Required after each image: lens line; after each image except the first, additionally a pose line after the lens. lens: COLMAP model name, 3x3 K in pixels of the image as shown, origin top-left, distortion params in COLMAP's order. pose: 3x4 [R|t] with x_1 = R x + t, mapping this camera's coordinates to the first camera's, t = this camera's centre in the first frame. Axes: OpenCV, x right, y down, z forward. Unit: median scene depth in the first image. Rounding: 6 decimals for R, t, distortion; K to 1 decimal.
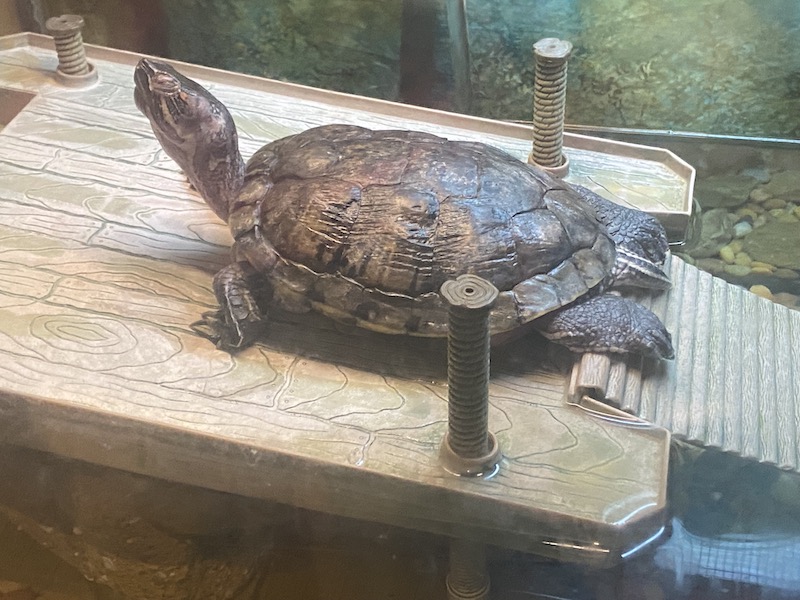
lens RADIAL K [[1220.5, 0, 400.0], [0, 1220.5, 300.0], [0, 0, 1]] dist [0.247009, -0.843823]
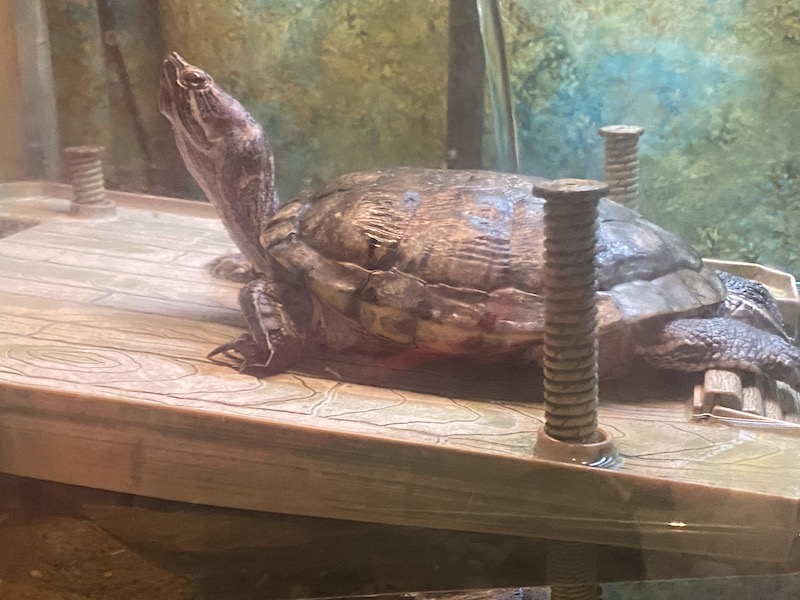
lens RADIAL K [[1232.6, 0, 400.0], [0, 1232.6, 300.0], [0, 0, 1]] dist [0.132319, -0.122860]
pose [[0.999948, -0.009297, -0.004221, -0.042032], [0.006943, 0.922236, -0.386566, 0.305985], [0.007487, 0.386516, 0.922252, 0.246508]]
